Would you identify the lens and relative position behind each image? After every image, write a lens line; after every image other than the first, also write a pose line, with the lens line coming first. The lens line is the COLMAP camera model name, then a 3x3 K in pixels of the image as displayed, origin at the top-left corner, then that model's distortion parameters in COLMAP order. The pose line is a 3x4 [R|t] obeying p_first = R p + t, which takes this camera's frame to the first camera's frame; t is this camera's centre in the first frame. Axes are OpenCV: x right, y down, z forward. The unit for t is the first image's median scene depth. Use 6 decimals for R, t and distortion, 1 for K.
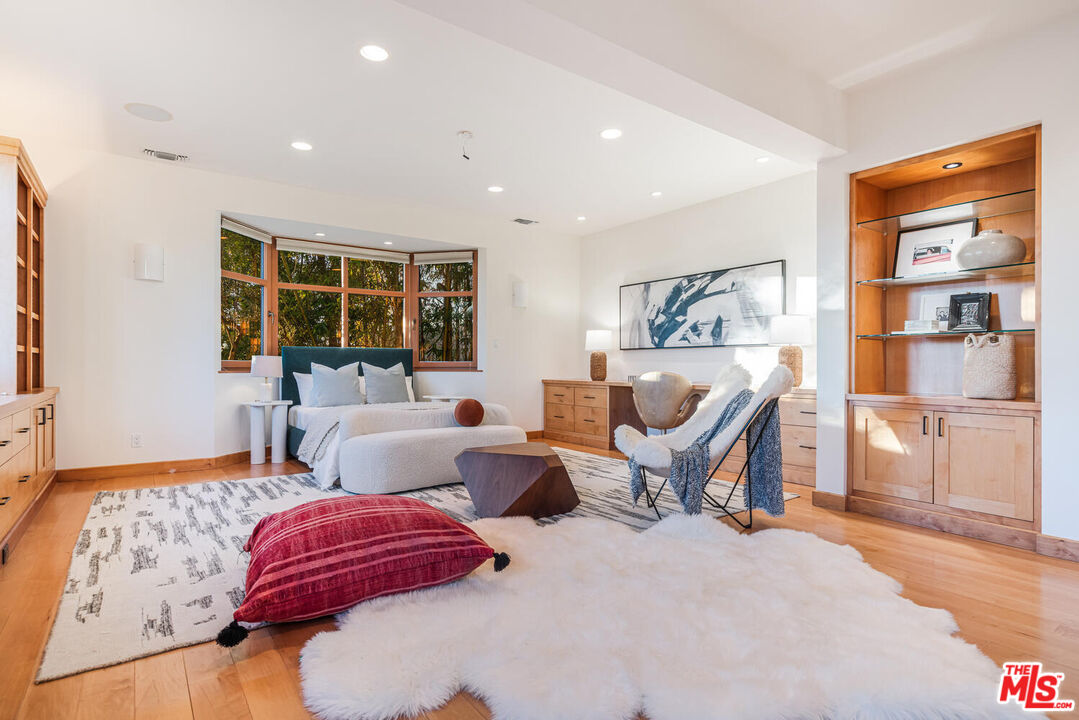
lens RADIAL K [[557.4, 0, 539.5], [0, 557.4, 360.0], [0, 0, 1]] dist [-0.000901, 0.028654]
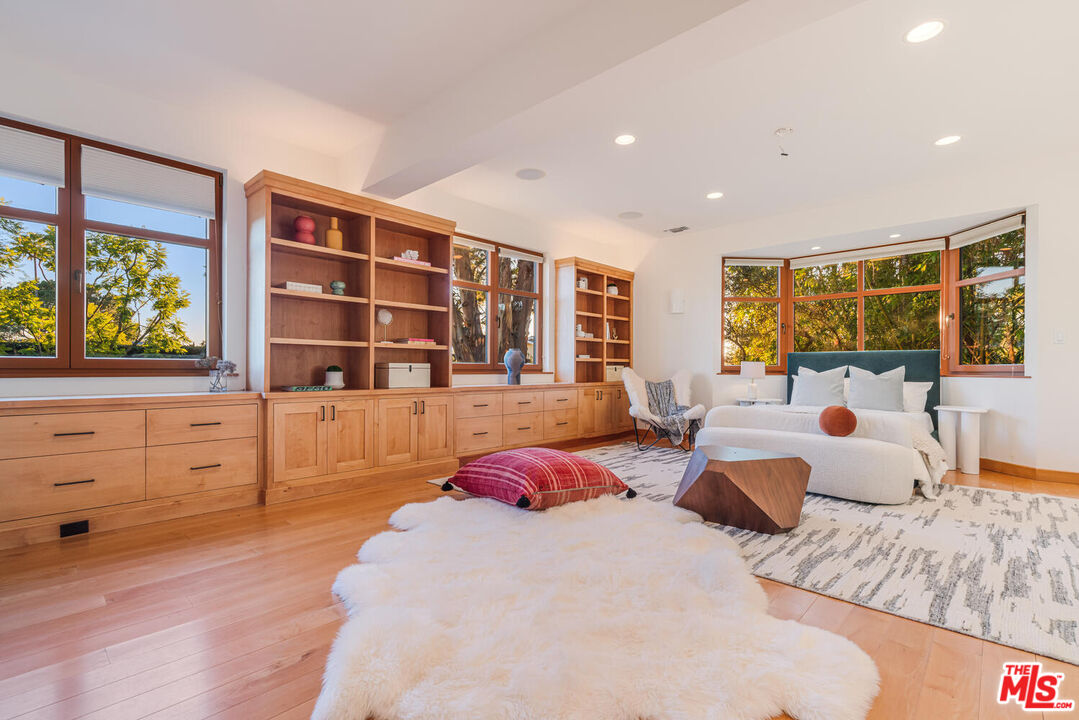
lens RADIAL K [[490.9, 0, 539.5], [0, 490.9, 360.0], [0, 0, 1]] dist [-0.000379, -0.000215]
pose [[0.212512, -0.017838, -0.976996, 0.474495], [0.004218, 0.999841, -0.017338, 0.007217], [0.977149, -0.000437, 0.212554, 0.312512]]
